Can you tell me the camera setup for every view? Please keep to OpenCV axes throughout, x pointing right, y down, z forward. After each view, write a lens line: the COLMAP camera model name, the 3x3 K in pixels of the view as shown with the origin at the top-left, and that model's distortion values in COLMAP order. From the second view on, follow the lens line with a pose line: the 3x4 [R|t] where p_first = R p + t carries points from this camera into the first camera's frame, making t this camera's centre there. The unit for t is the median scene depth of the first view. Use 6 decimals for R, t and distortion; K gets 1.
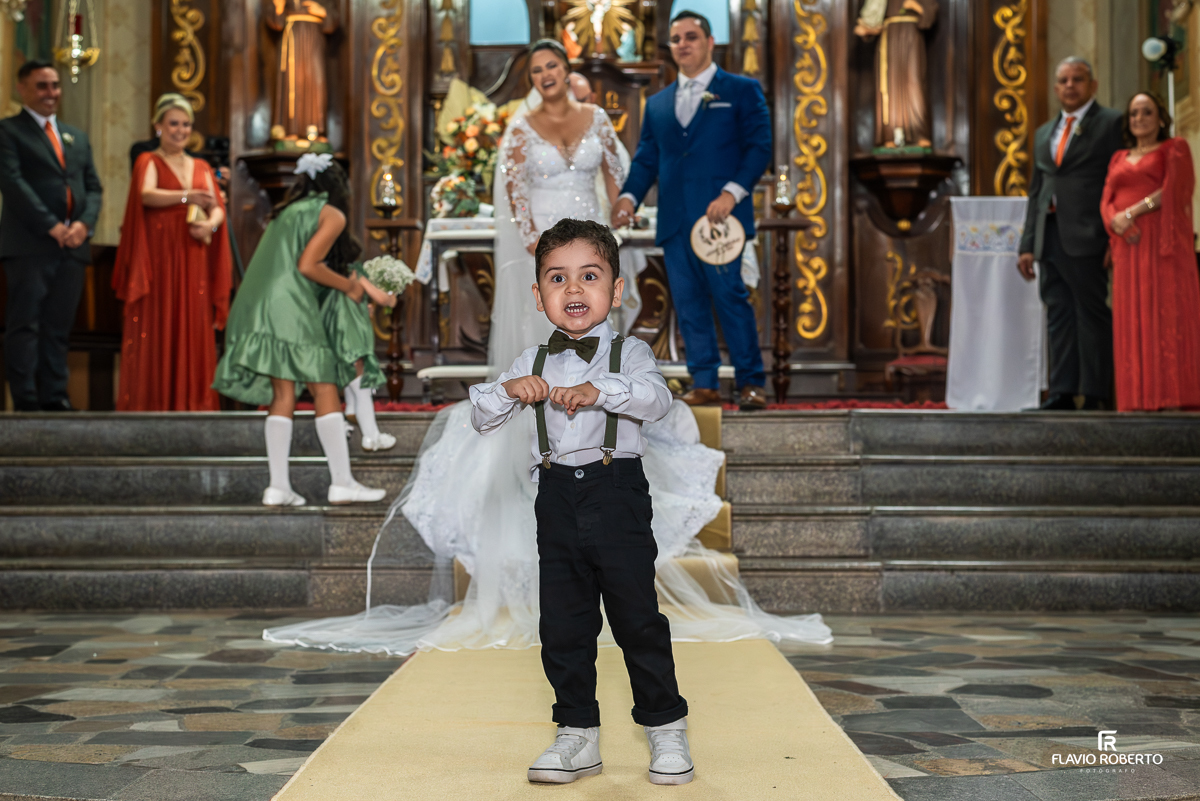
lens RADIAL K [[1894.1, 0, 598.3], [0, 1894.1, 403.1], [0, 0, 1]] dist [0.003920, 0.000000]
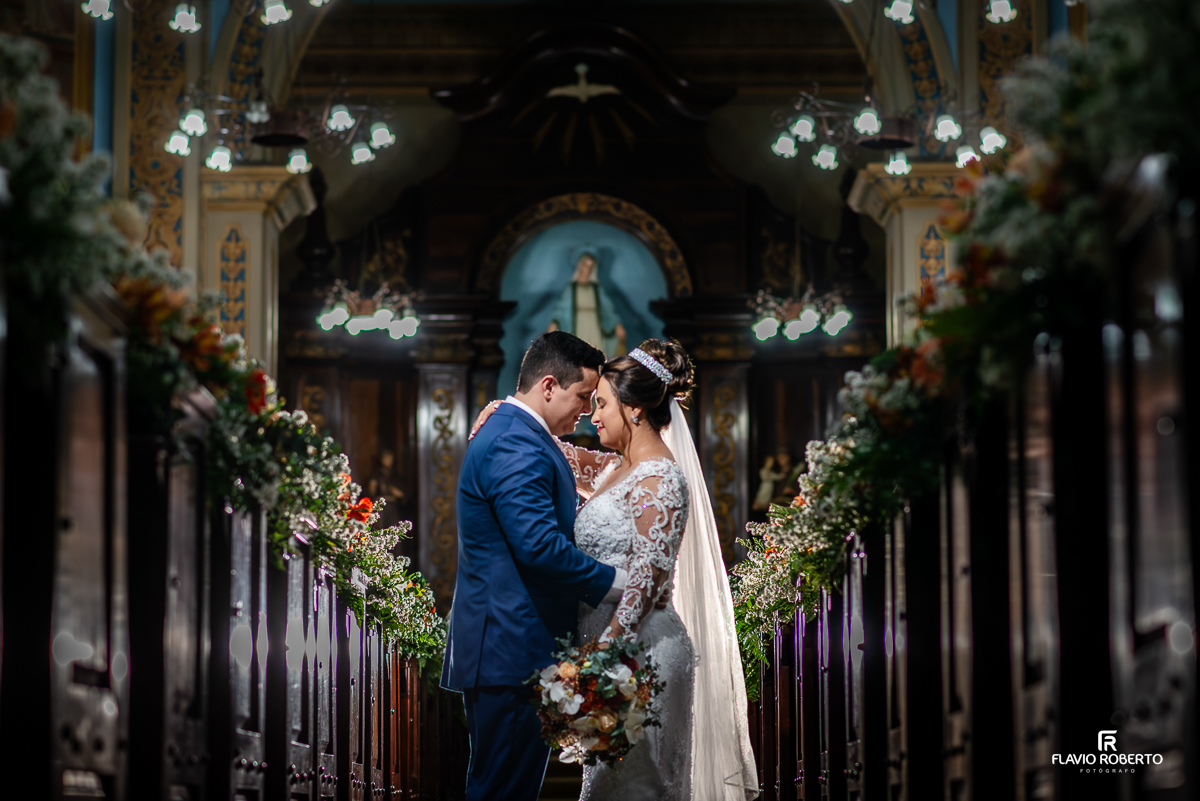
lens RADIAL K [[3255.7, 0, 601.8], [0, 3255.7, 399.3], [0, 0, 1]] dist [0.170207, 0.000000]
pose [[0.999962, -0.001767, 0.008557, -0.007426], [0.002664, 0.994366, -0.105966, -0.005958], [-0.008322, 0.105985, 0.994333, -1.625001]]
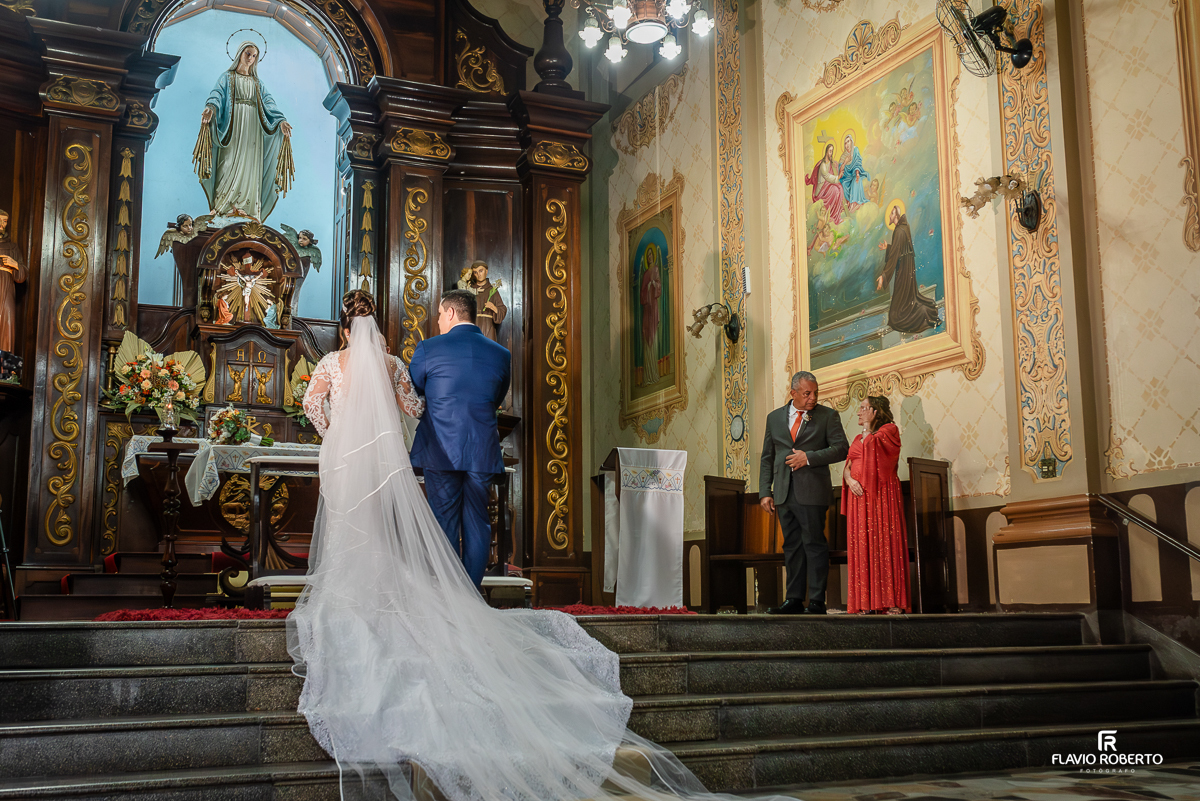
lens RADIAL K [[1282.4, 0, 595.9], [0, 1282.4, 405.0], [0, 0, 1]] dist [-0.003100, 0.000000]
pose [[0.903473, 0.061411, 0.424224, -0.155078], [-0.000719, 0.989899, -0.141769, -0.007647], [-0.428645, 0.127780, 0.894391, 0.146975]]
